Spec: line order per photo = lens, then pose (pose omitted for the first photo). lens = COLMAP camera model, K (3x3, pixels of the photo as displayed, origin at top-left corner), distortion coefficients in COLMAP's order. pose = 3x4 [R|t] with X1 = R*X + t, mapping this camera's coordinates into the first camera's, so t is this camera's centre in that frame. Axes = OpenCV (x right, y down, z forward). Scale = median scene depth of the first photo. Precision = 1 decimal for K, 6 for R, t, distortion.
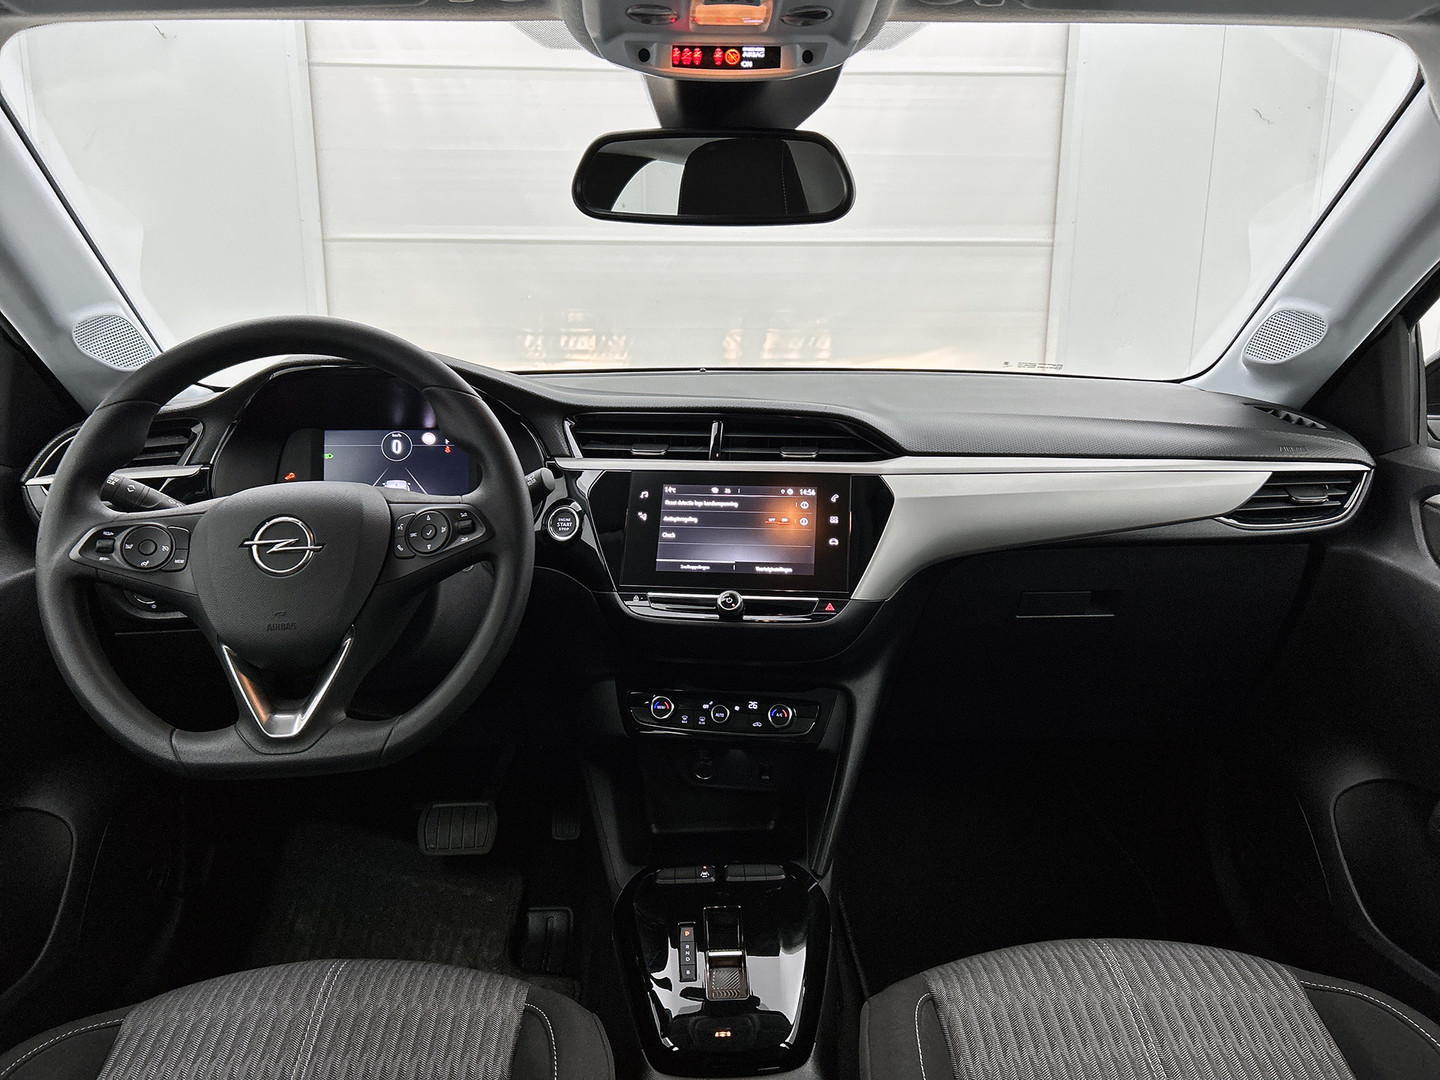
lens RADIAL K [[1064.5, 0, 719.8], [0, 1064.5, 526.9], [0, 0, 1]] dist [0.009745, -0.001079]
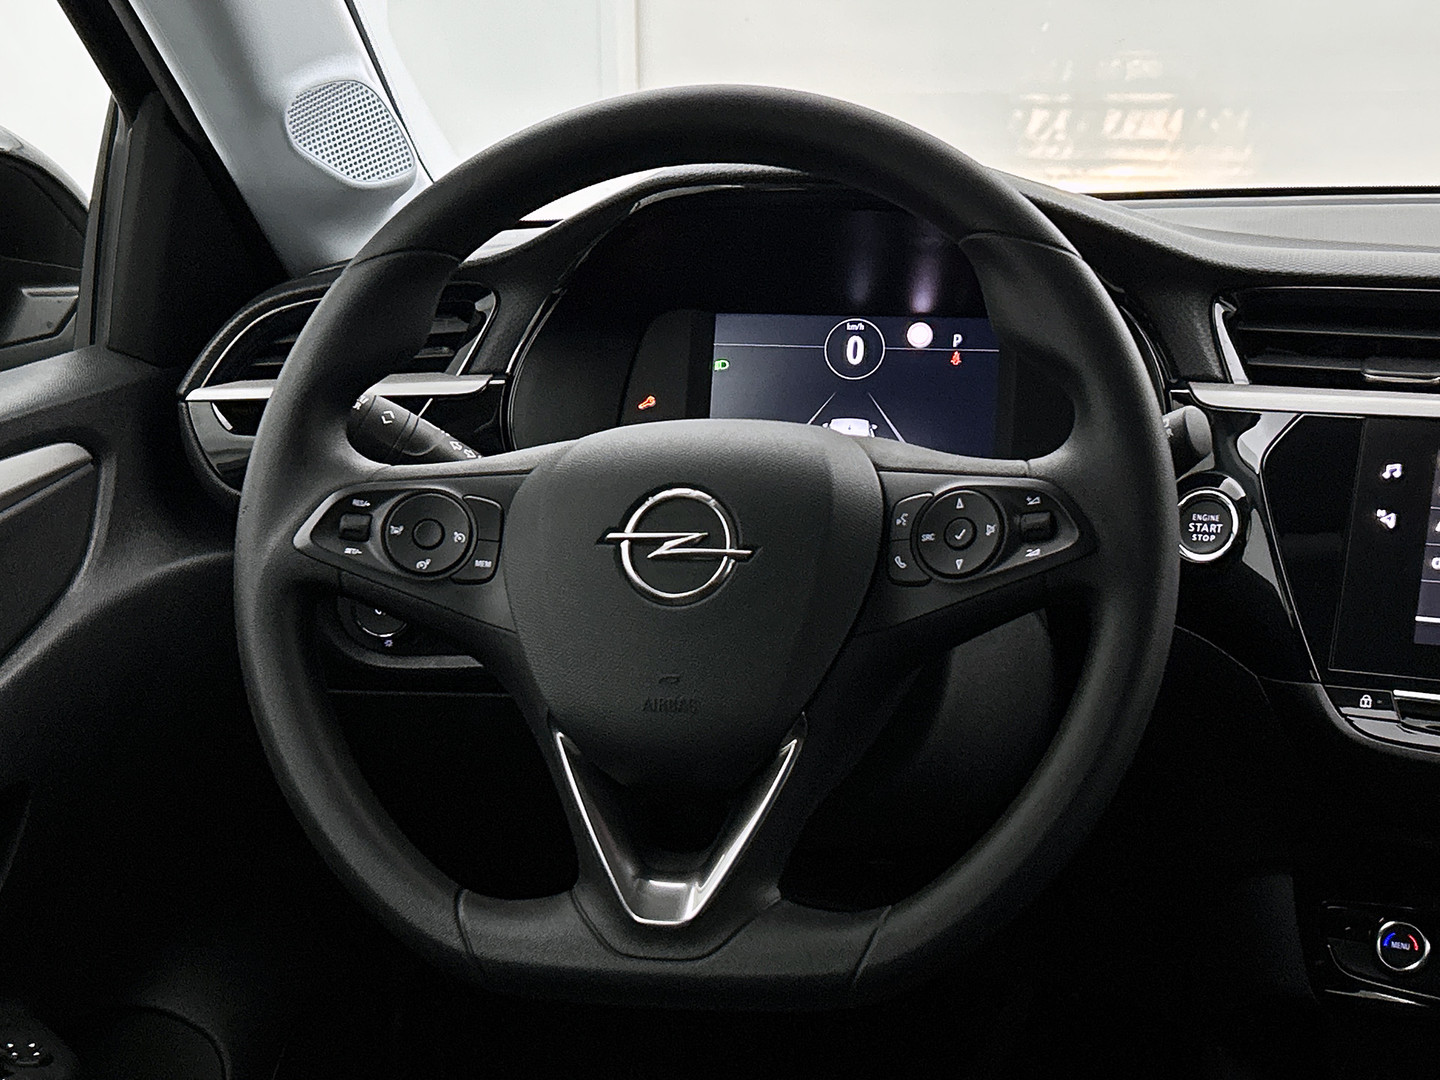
lens RADIAL K [[2252.6, 0, 720.0], [0, 2252.6, 540.0], [0, 0, 1]] dist [0.320335, -1.243710]
pose [[0.955752, 0.054664, -0.289049, -0.070033], [-0.052008, 0.998504, 0.016867, -0.003225], [0.289539, -0.001088, 0.957166, -0.012756]]
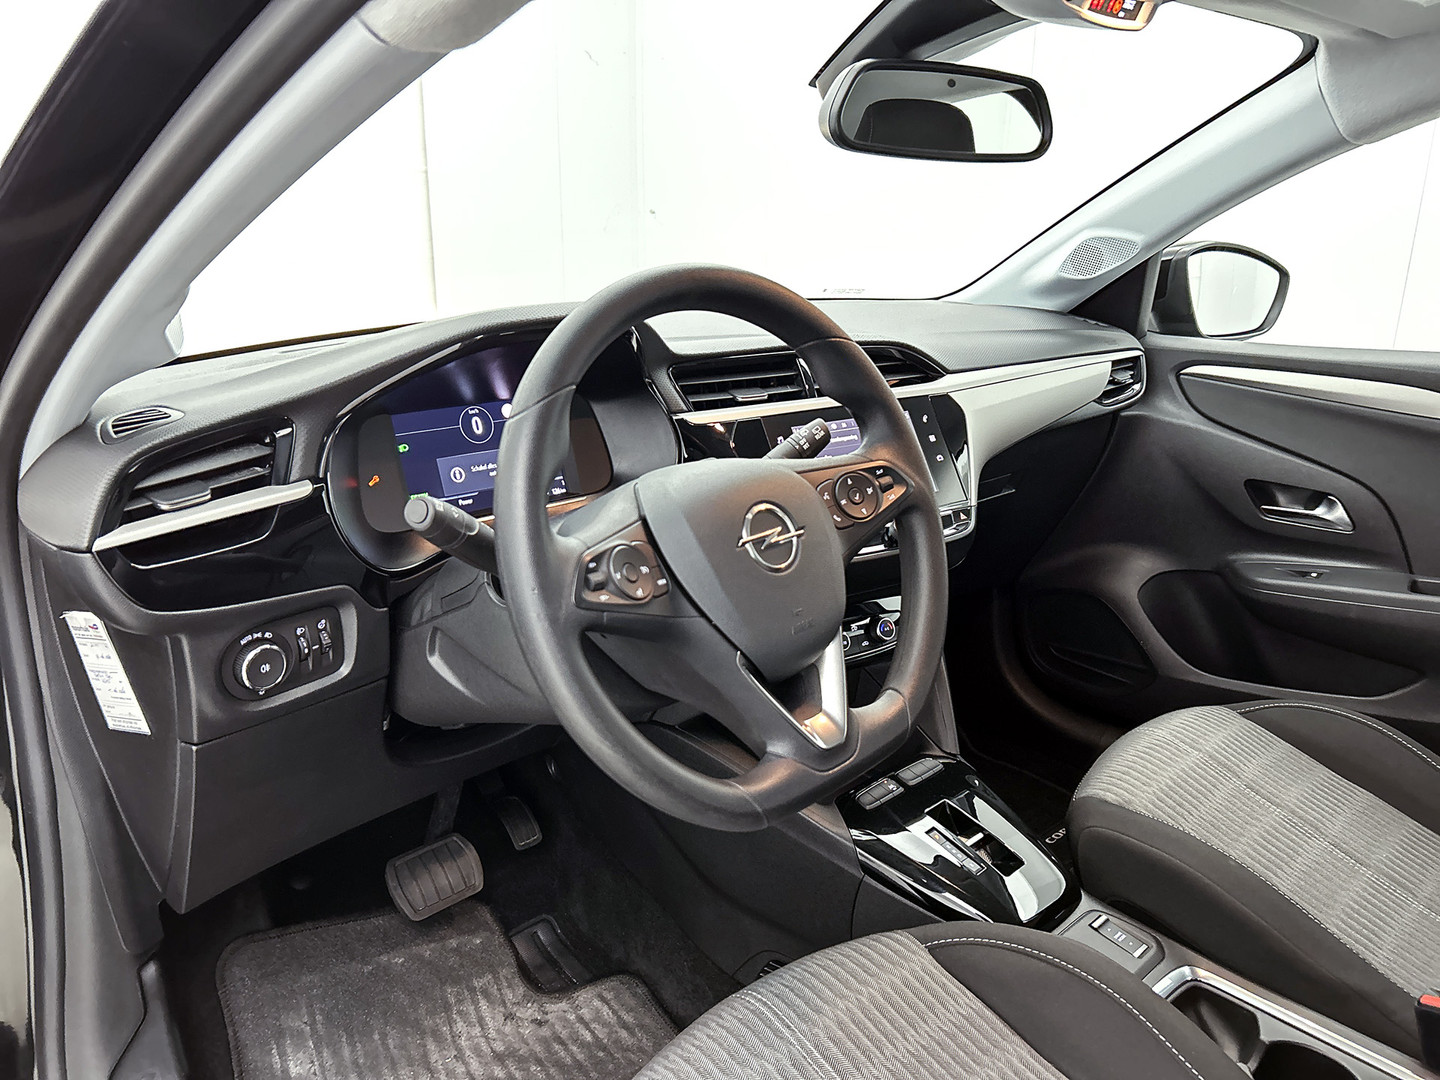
lens RADIAL K [[1064.5, 0, 719.8], [0, 1064.5, 526.9], [0, 0, 1]] dist [0.009745, -0.001079]
pose [[0.768080, -0.182172, 0.613895, -0.817941], [0.142046, 0.983267, 0.114060, -0.079717], [-0.624401, -0.000406, 0.781104, 0.305190]]
